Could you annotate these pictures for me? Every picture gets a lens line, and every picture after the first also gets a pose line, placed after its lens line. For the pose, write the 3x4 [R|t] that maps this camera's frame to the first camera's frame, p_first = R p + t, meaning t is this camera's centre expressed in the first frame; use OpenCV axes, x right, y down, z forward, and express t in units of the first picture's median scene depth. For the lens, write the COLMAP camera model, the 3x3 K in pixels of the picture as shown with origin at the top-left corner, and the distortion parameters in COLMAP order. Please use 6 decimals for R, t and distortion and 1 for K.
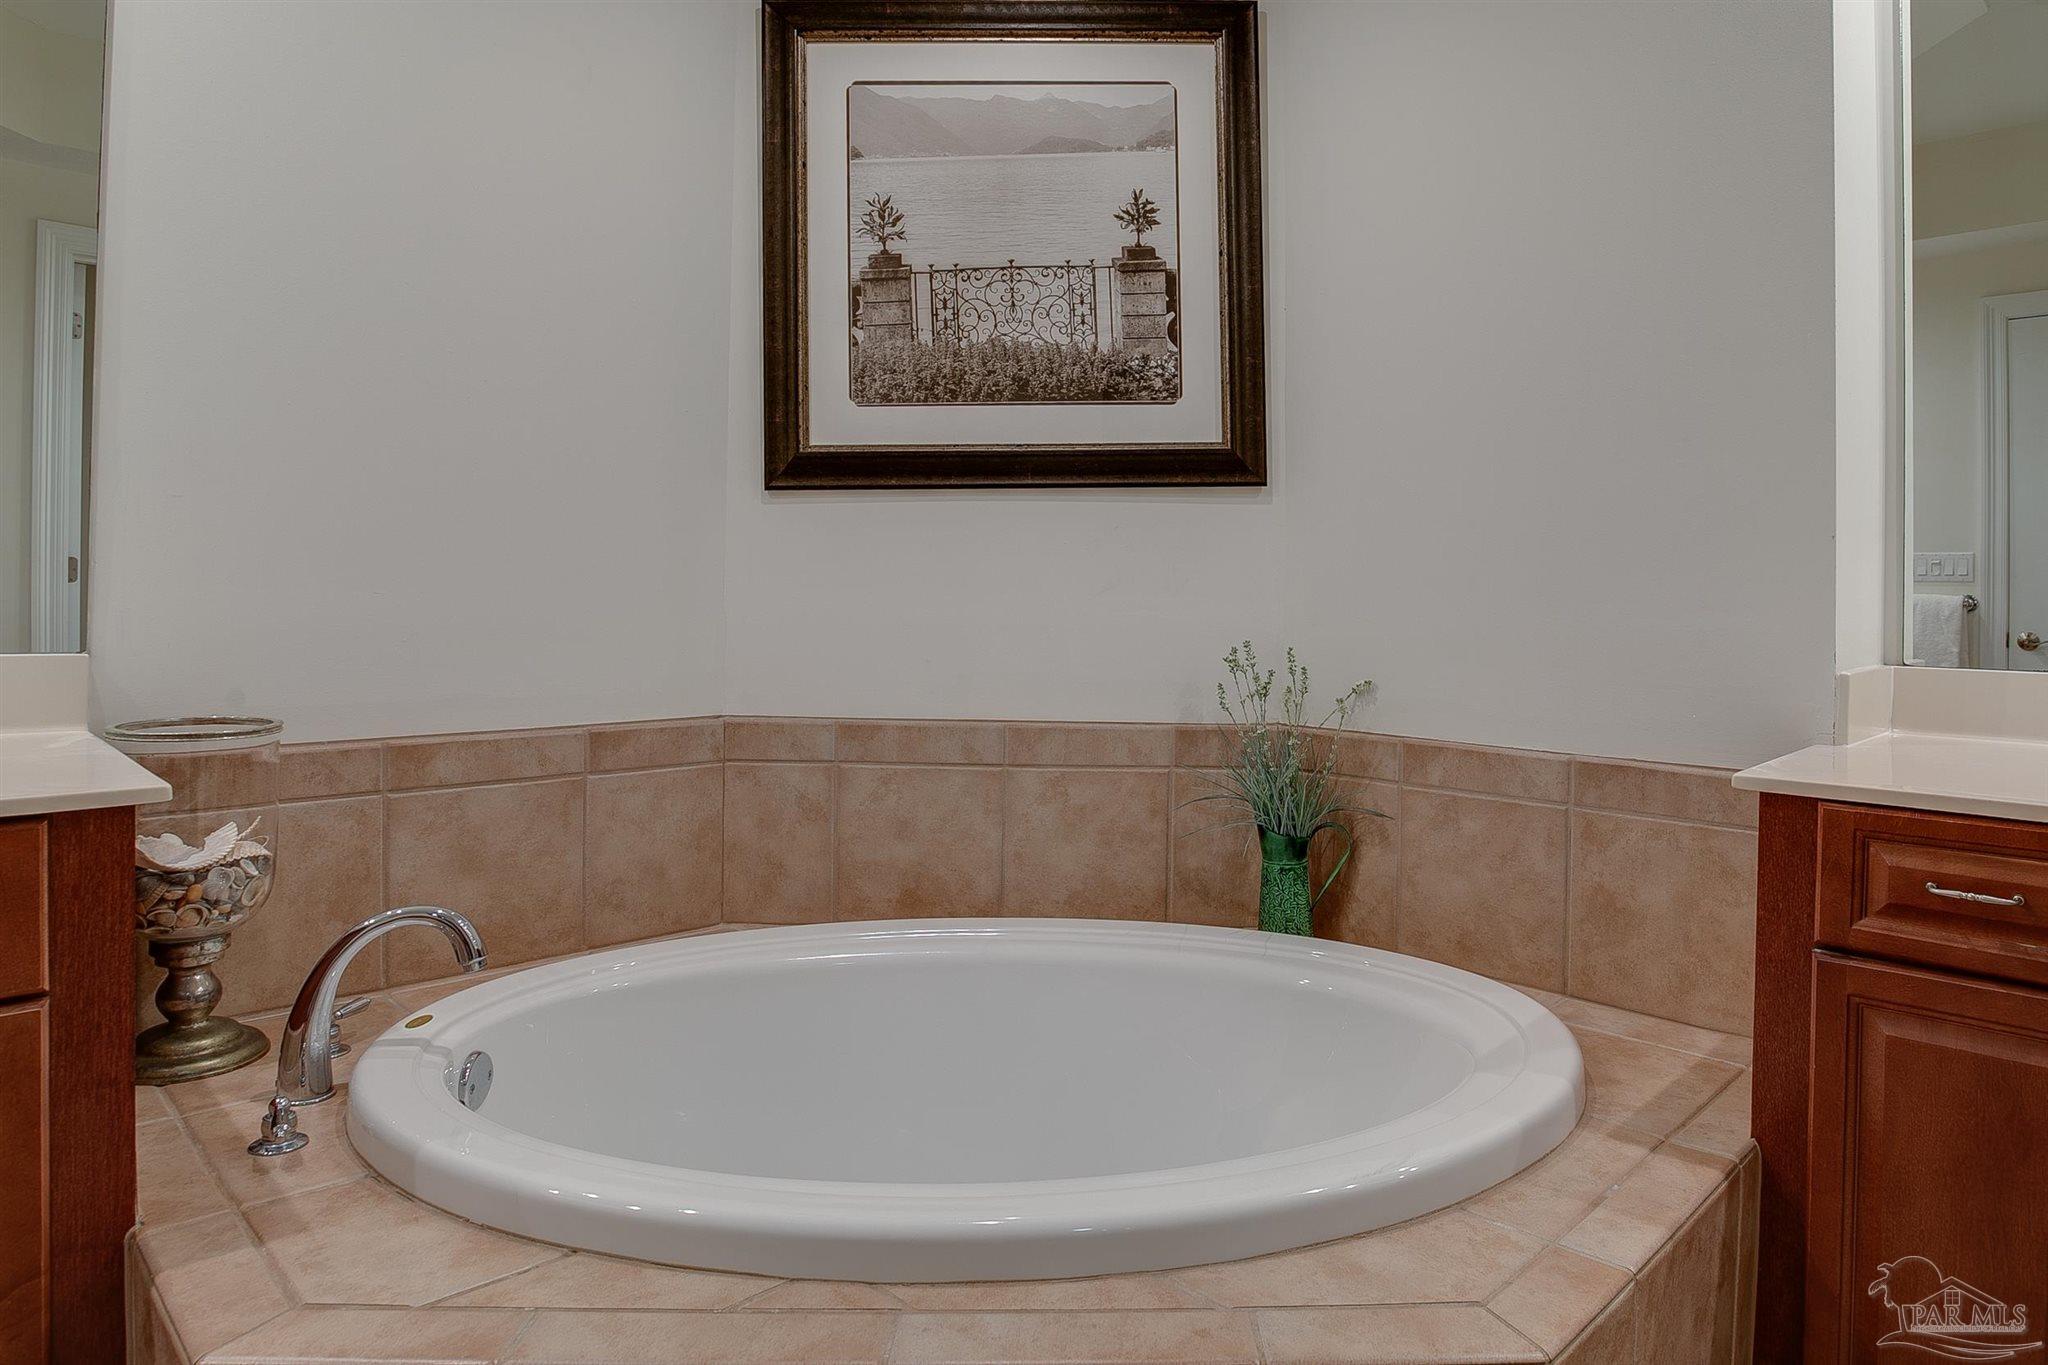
lens RADIAL K [[1263.0, 0, 1025.8], [0, 1263.0, 586.7], [0, 0, 1]] dist [-0.004181, -0.001238]
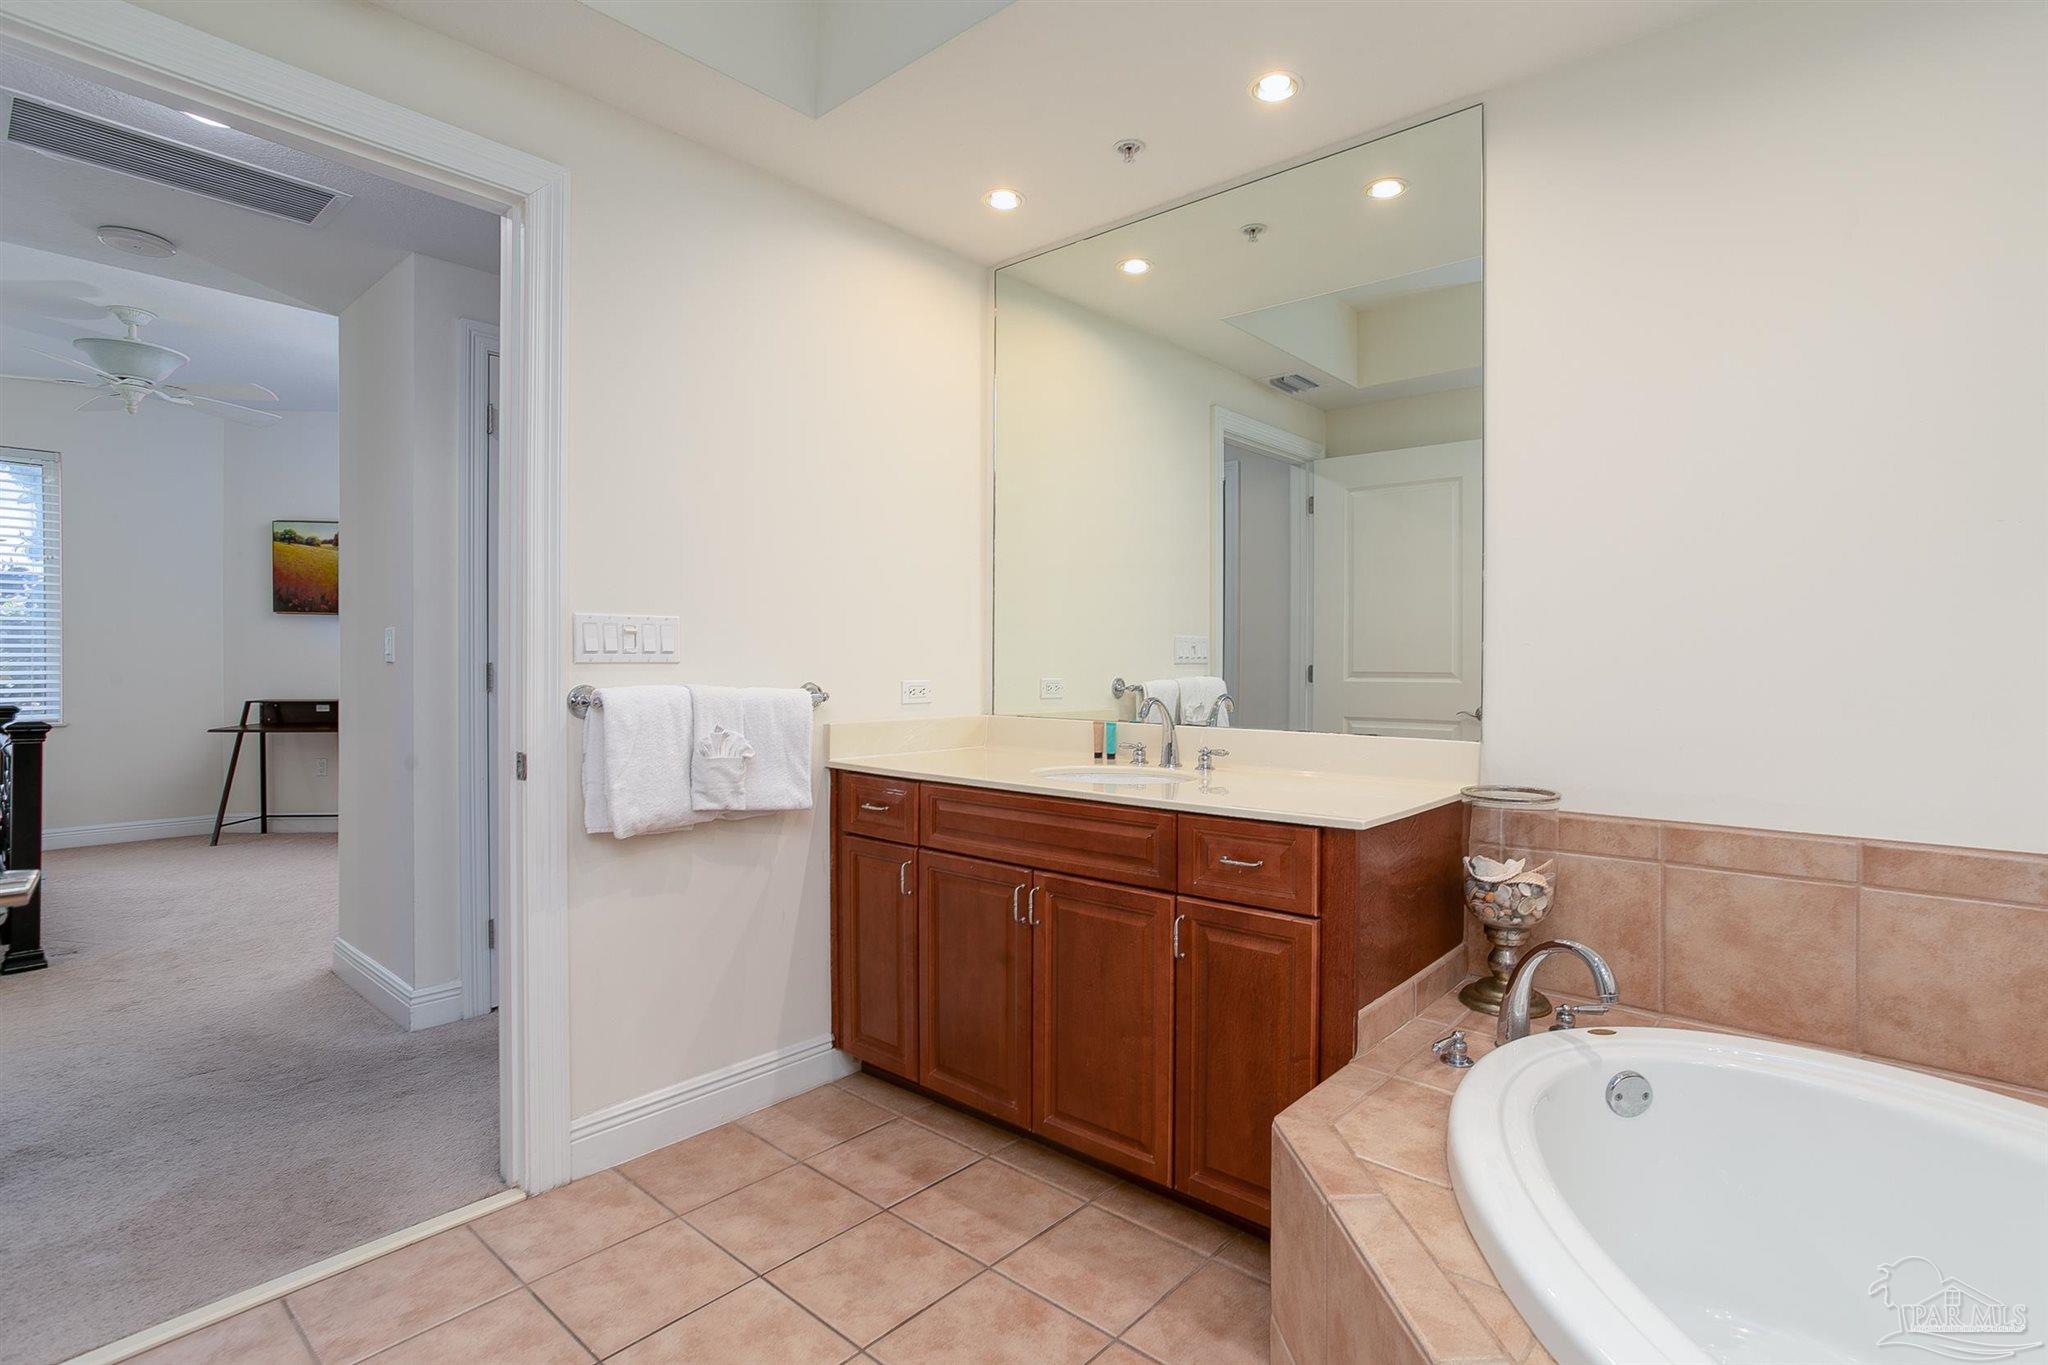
lens RADIAL K [[980.7, 0, 1052.5], [0, 980.7, 669.3], [0, 0, 1]] dist [-0.002846, 0.000033]
pose [[0.093654, -0.006432, -0.995584, 0.437670], [0.010389, 0.999931, -0.005483, -0.036112], [0.995551, -0.009830, 0.093714, 0.283180]]
